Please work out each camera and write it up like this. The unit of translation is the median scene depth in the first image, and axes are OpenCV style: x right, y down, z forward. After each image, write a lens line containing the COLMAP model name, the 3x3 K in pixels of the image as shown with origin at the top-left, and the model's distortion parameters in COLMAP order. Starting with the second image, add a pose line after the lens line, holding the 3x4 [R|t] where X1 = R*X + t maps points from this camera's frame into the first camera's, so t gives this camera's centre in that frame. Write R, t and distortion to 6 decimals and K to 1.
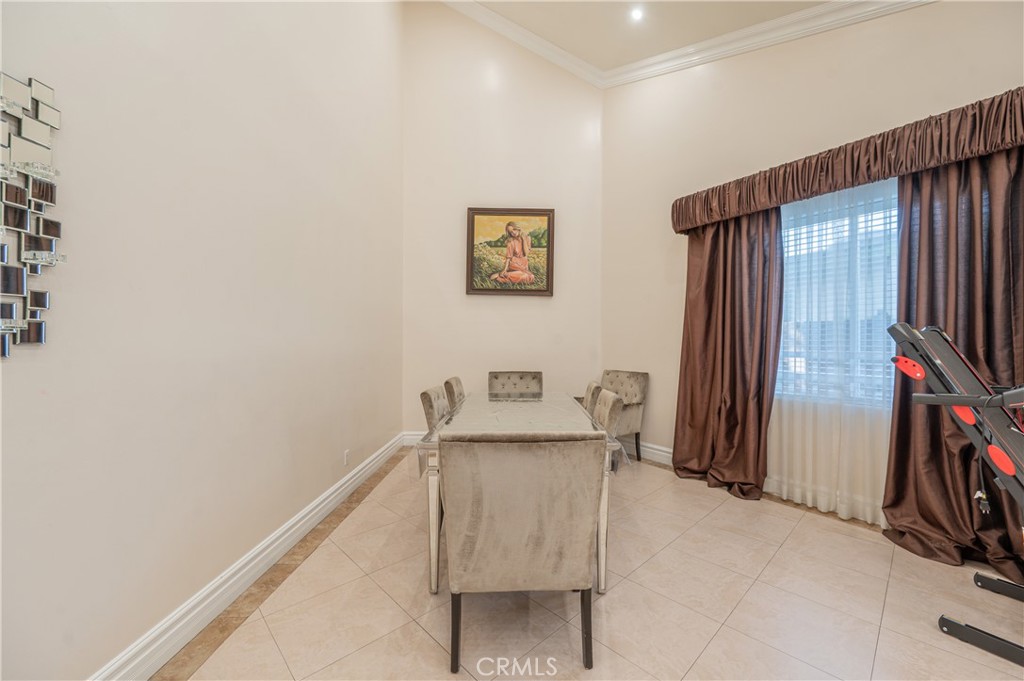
lens RADIAL K [[399.6, 0, 501.1], [0, 399.6, 343.4], [0, 0, 1]] dist [-0.000986, -0.000163]
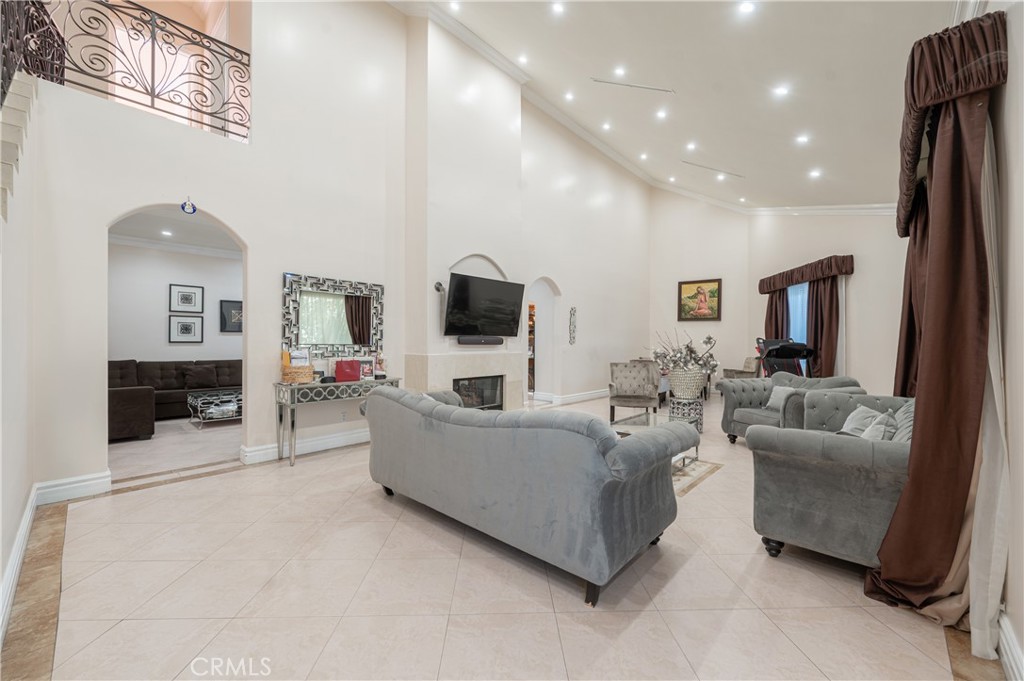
lens RADIAL K [[399.6, 0, 516.8], [0, 399.6, 344.8], [0, 0, 1]] dist [-0.000986, -0.000163]
pose [[0.770656, 0.000727, -0.637251, 0.627363], [-0.003665, 0.999988, -0.003292, 0.015540], [0.637241, 0.004873, 0.770650, -1.242280]]
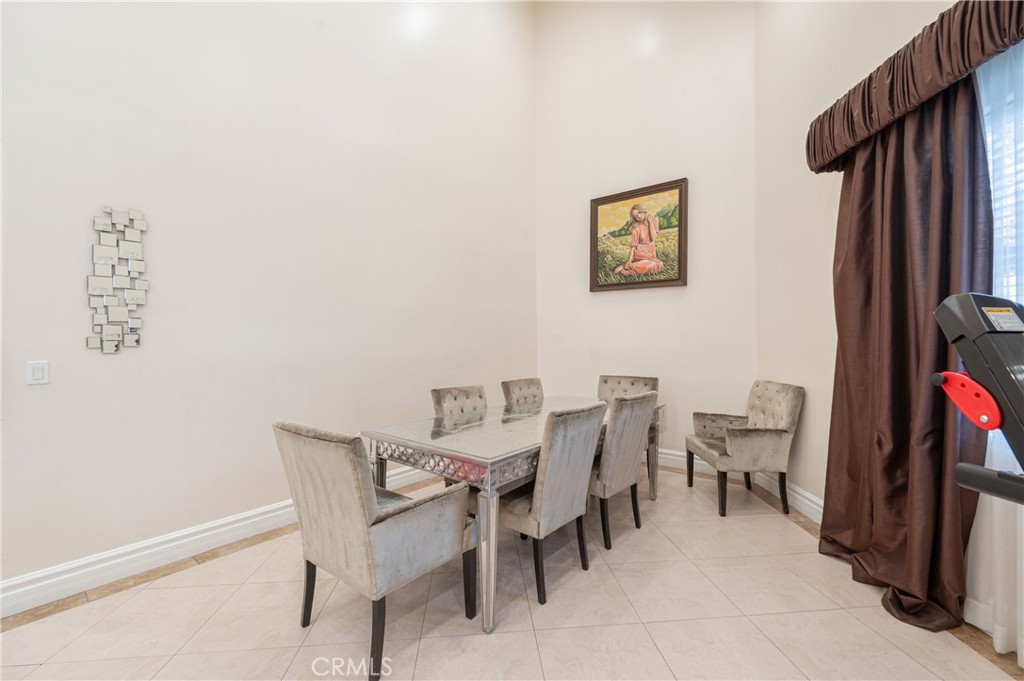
lens RADIAL K [[399.6, 0, 511.0], [0, 399.6, 341.7], [0, 0, 1]] dist [-0.000986, -0.000163]
pose [[0.788594, -0.006217, -0.614883, 0.345255], [0.002711, 0.999974, -0.006634, 0.000497], [0.614908, 0.003565, 0.788590, 0.143151]]
